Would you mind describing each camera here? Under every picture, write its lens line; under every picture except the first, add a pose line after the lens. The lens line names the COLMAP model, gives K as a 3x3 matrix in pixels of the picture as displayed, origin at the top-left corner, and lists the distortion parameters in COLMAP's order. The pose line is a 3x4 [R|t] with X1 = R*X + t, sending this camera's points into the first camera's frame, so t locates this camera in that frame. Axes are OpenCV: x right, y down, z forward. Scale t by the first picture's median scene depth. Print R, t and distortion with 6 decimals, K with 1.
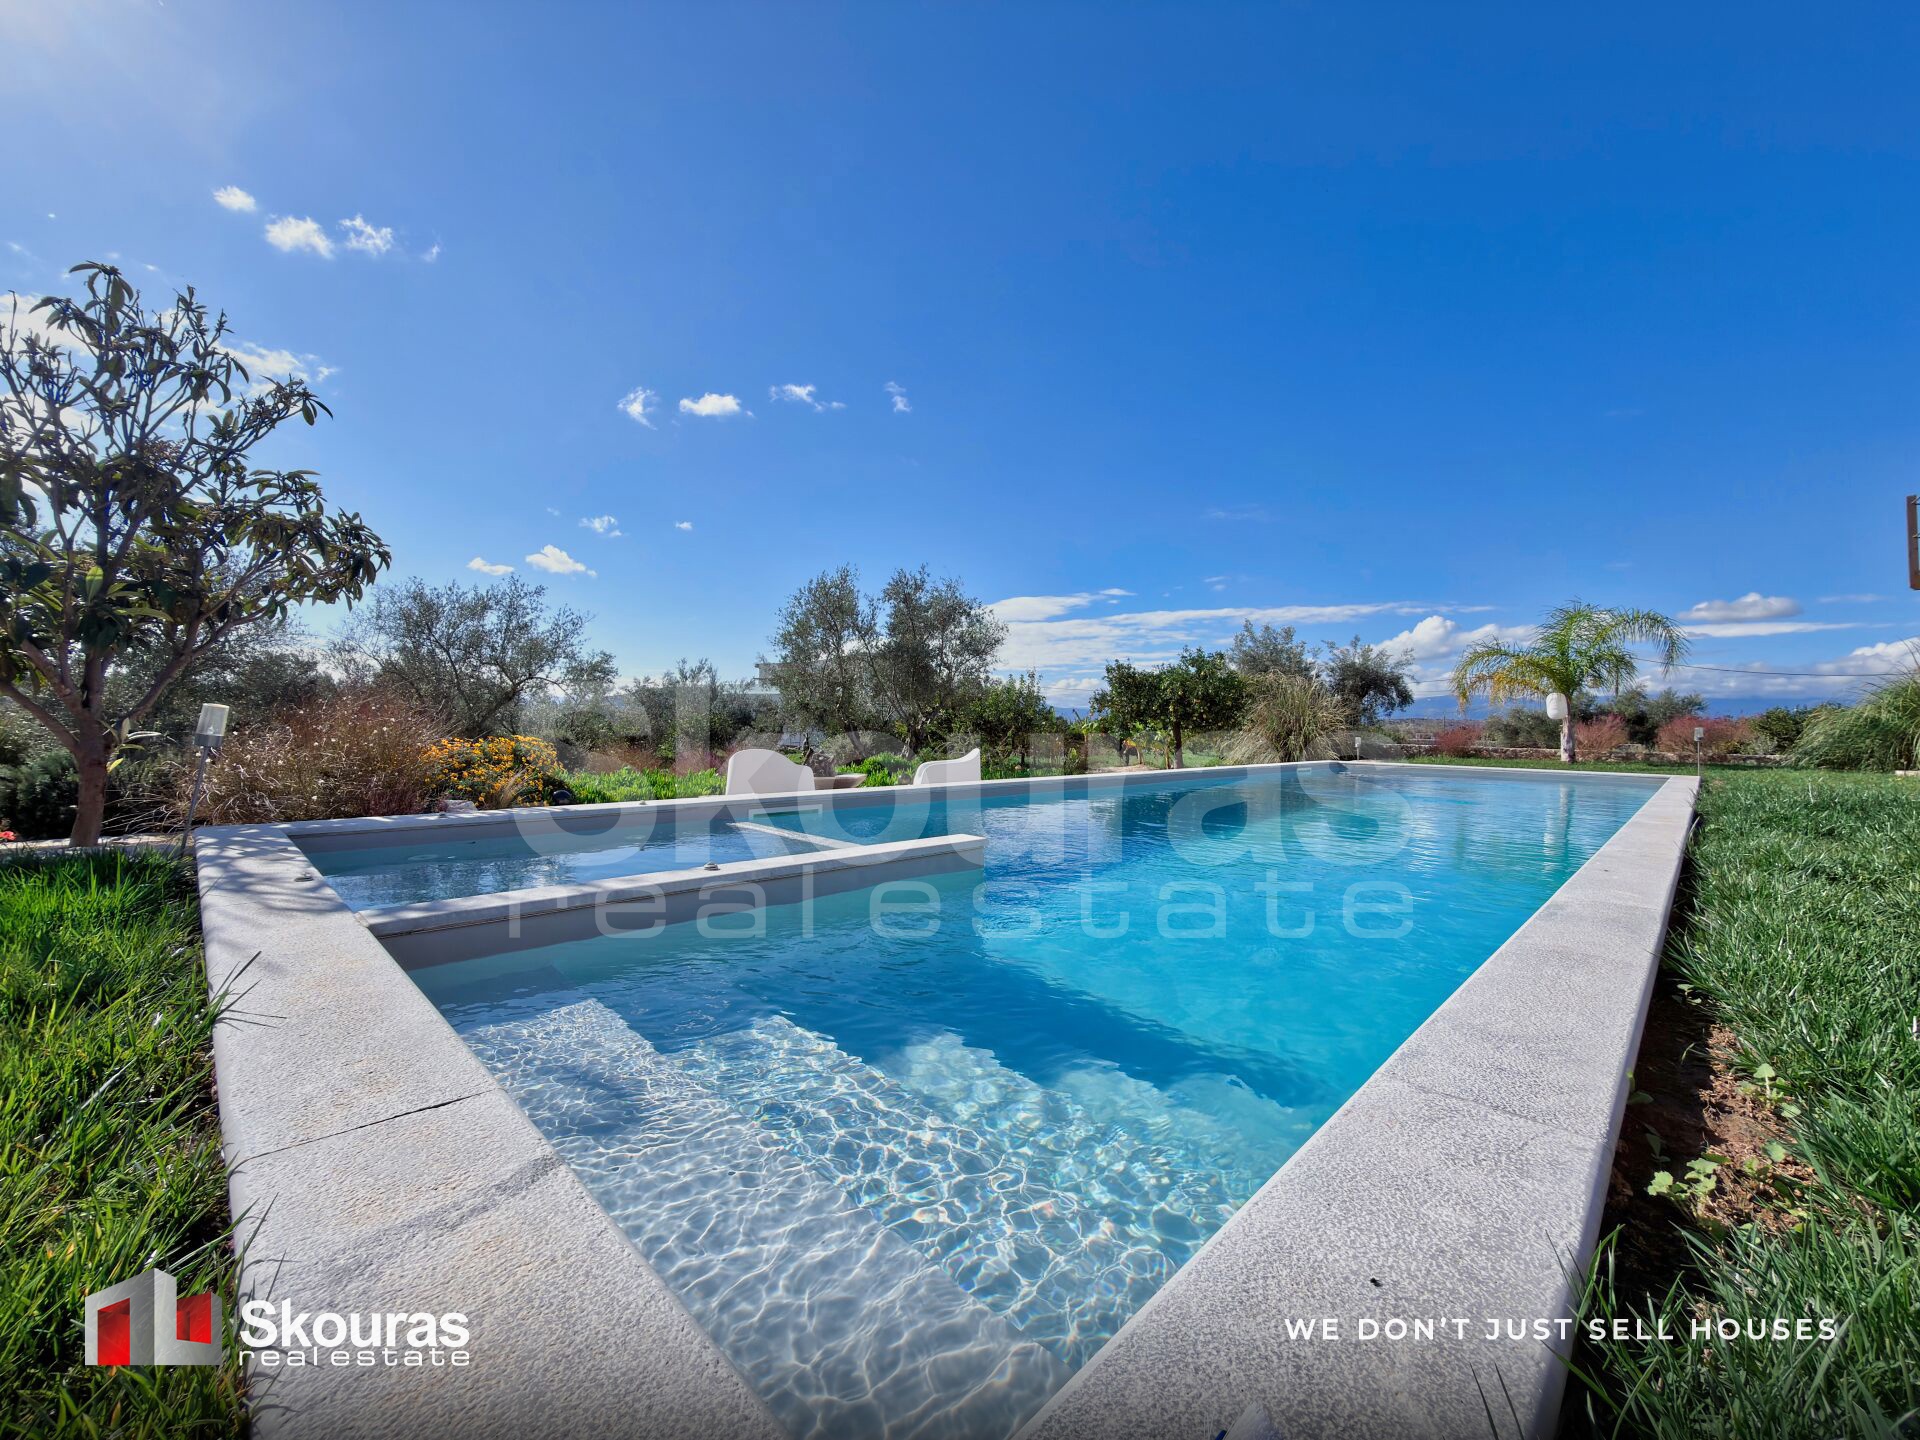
lens RADIAL K [[760.4, 0, 960.0], [0, 760.4, 720.0], [0, 0, 1]] dist [-0.001071, -0.000218]
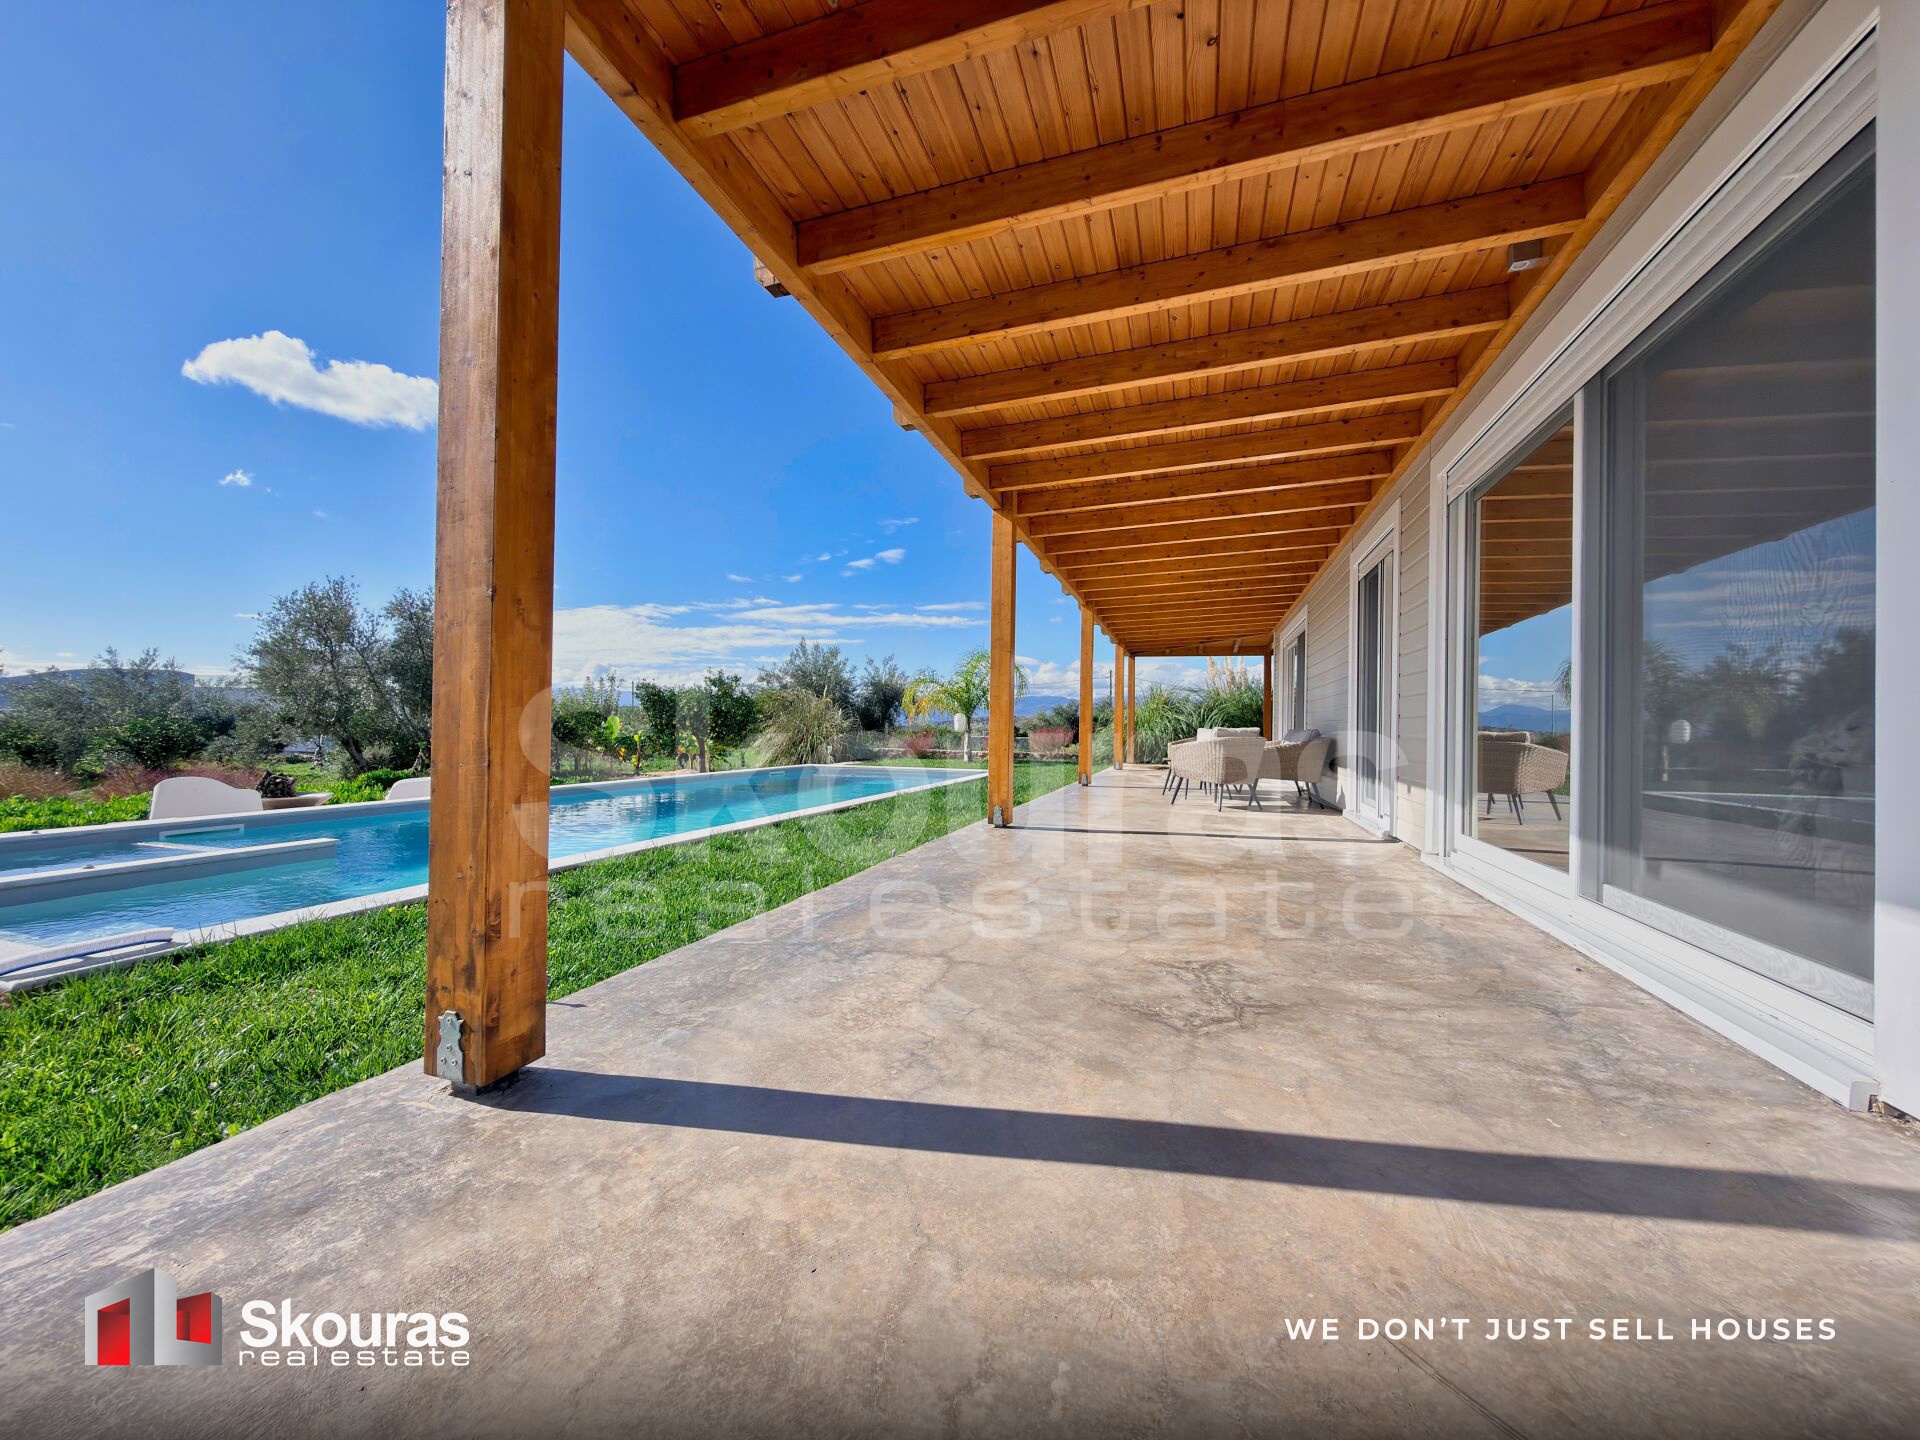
lens RADIAL K [[760.4, 0, 960.0], [0, 760.4, 720.0], [0, 0, 1]] dist [-0.001071, -0.000218]
pose [[0.887383, 0.001970, 0.461028, 0.102968], [-0.003956, 0.999987, 0.003343, -0.024494], [-0.461016, -0.004790, 0.887379, -0.232990]]
